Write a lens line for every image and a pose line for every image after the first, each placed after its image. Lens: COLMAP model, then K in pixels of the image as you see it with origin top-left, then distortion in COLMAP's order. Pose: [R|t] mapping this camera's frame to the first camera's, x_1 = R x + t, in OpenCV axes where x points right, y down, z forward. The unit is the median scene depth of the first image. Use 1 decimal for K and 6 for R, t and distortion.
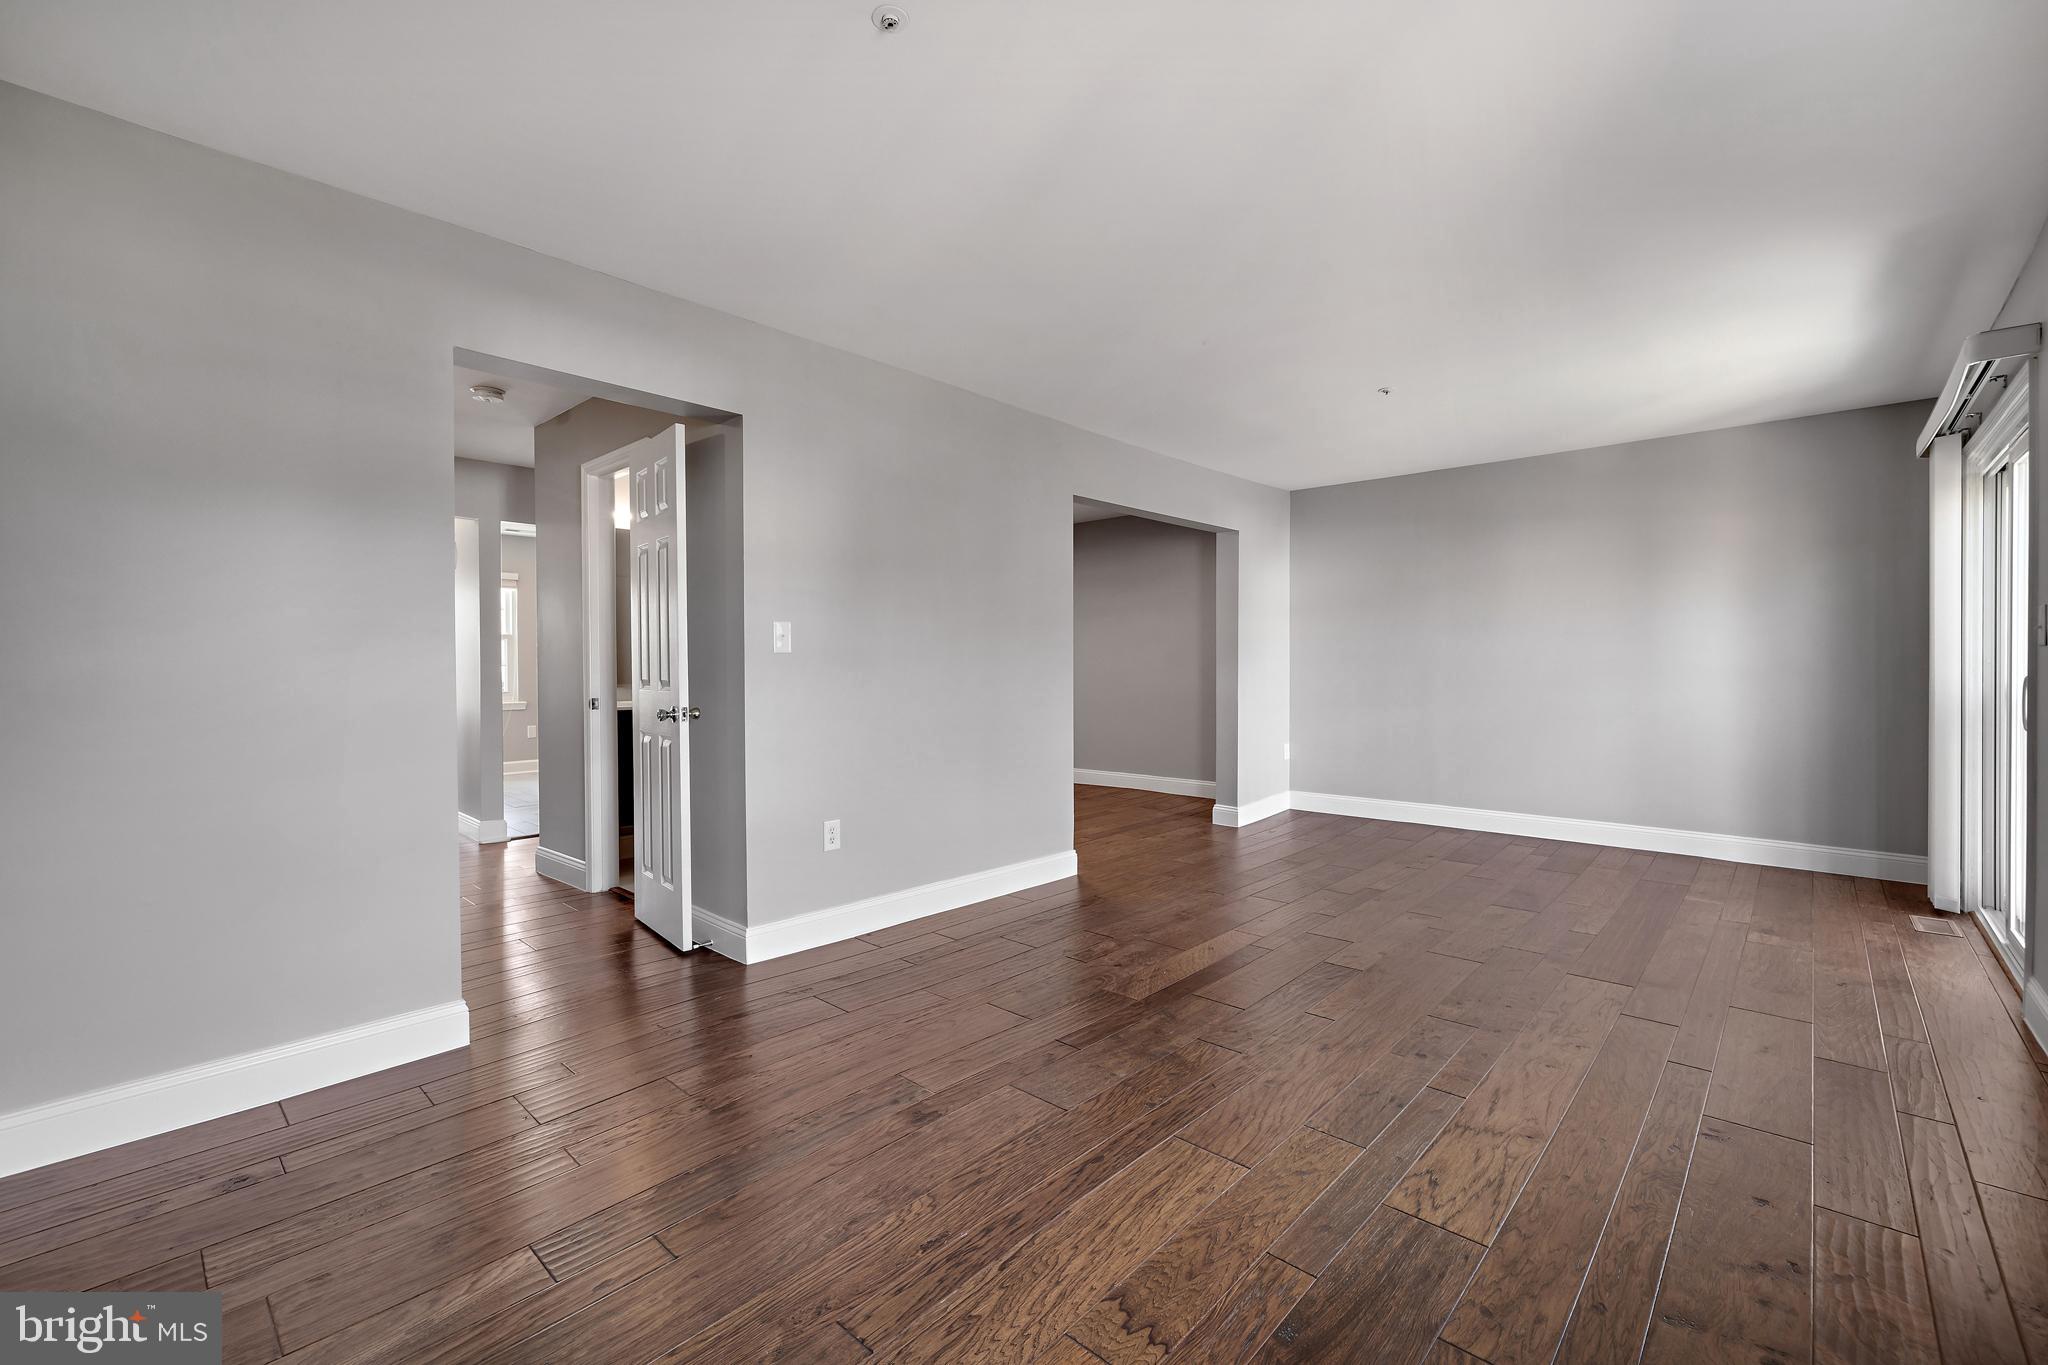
lens RADIAL K [[862.2, 0, 1019.3], [0, 862.2, 672.6], [0, 0, 1]] dist [-0.000873, 0.000223]
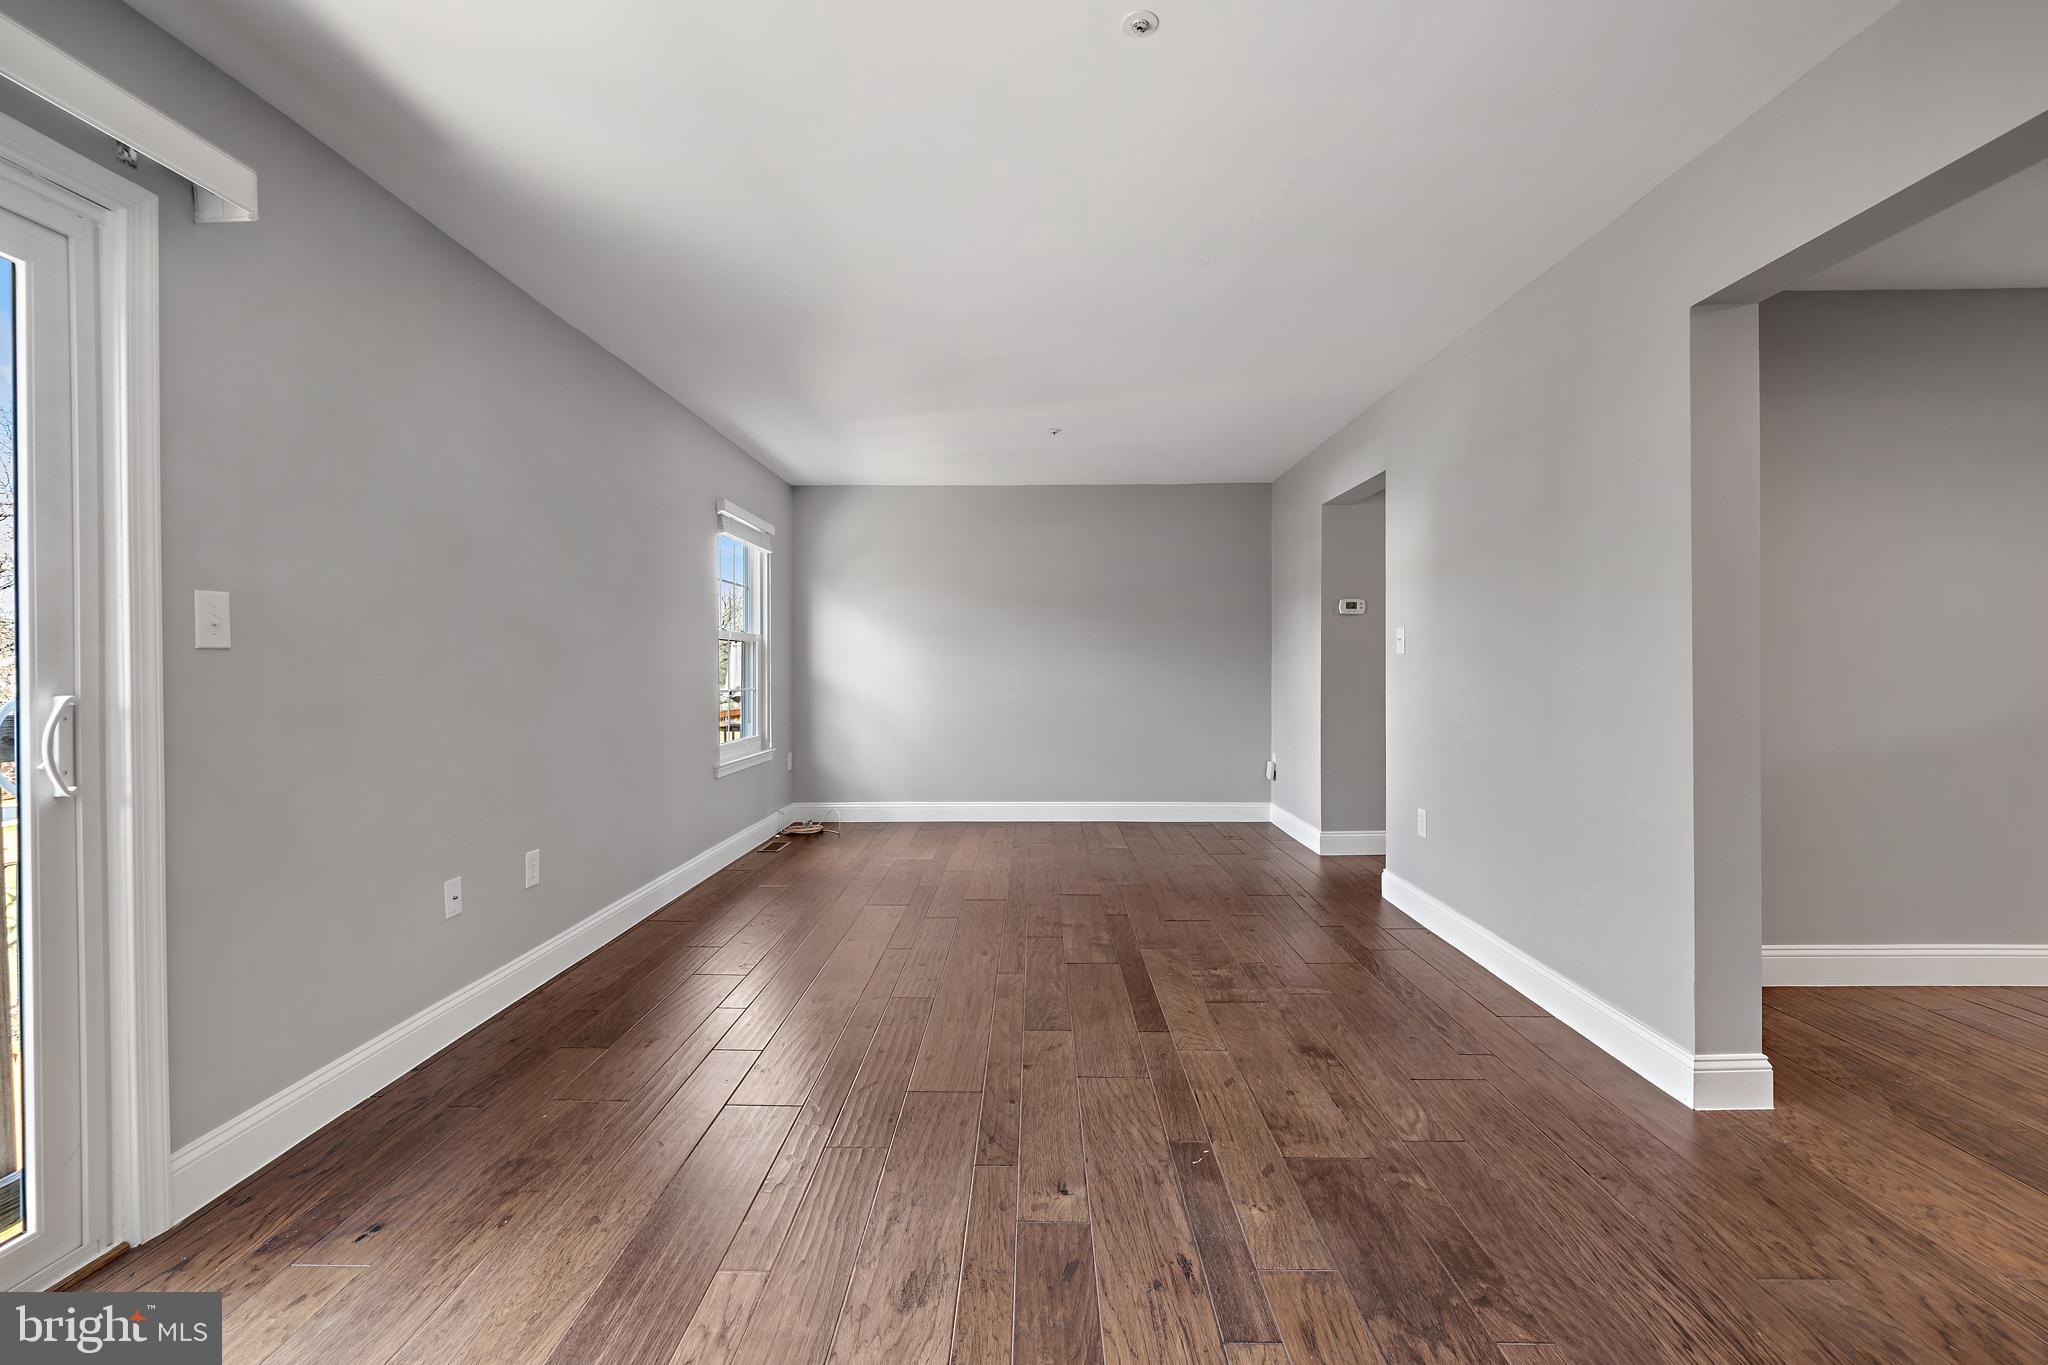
lens RADIAL K [[862.2, 0, 1019.3], [0, 862.2, 672.6], [0, 0, 1]] dist [-0.000873, 0.000223]
pose [[-0.739603, 0.024937, -0.672581, 0.872219], [0.008950, 0.999589, 0.027219, -0.032463], [0.672983, 0.014112, -0.739523, 1.454475]]
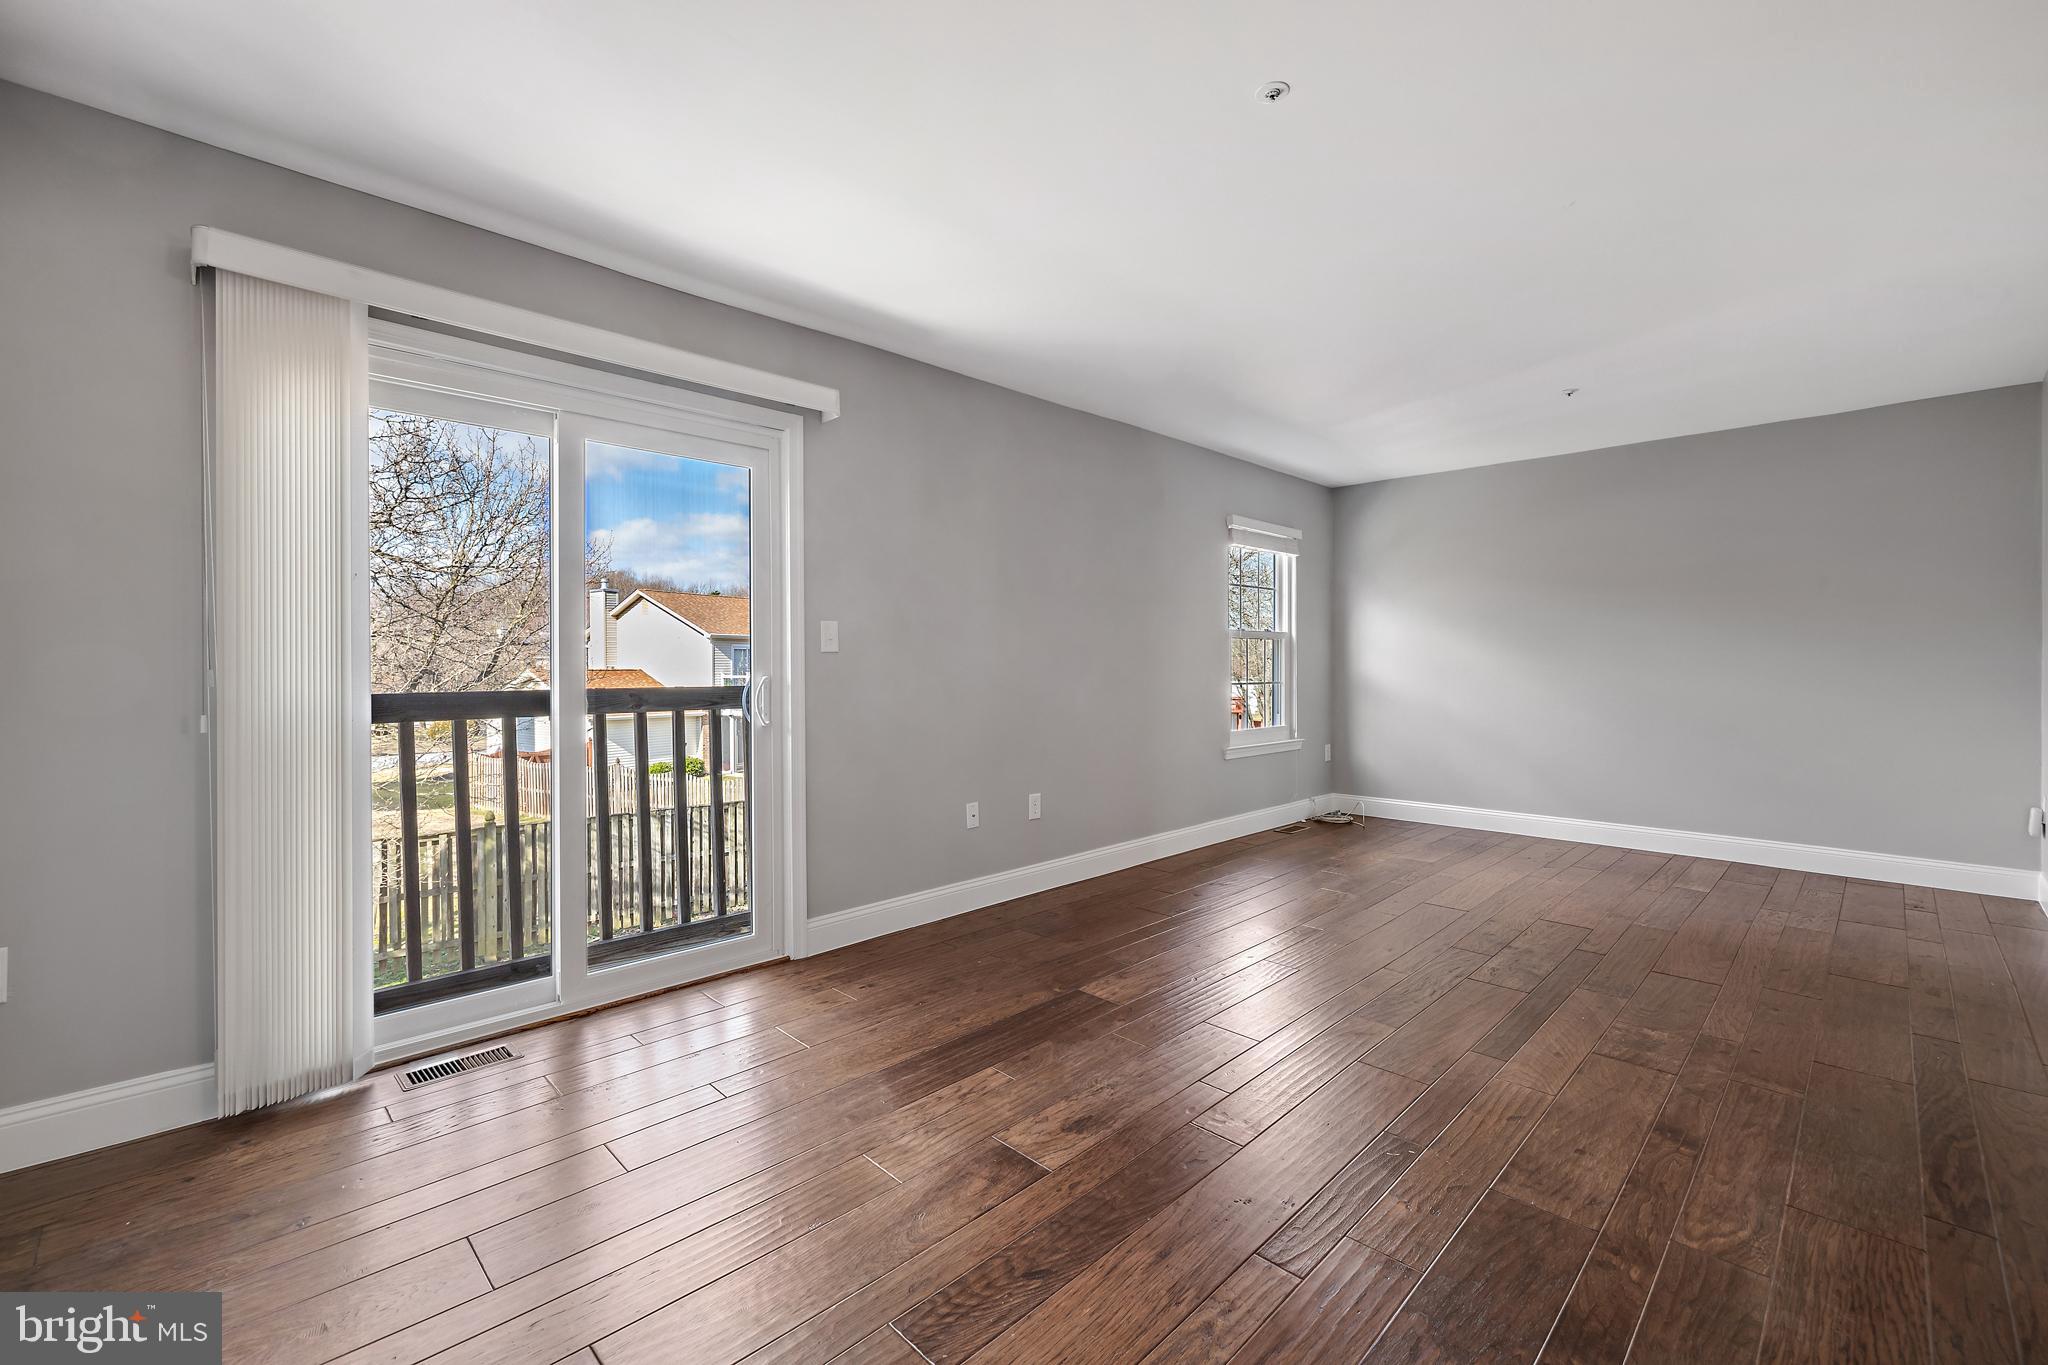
lens RADIAL K [[862.2, 0, 1019.3], [0, 862.2, 672.6], [0, 0, 1]] dist [-0.000873, 0.000223]
pose [[-0.999178, 0.017925, 0.036372, 0.633412], [0.018755, 0.999569, 0.022591, -0.032653], [-0.035951, 0.023254, -0.999083, 1.694268]]
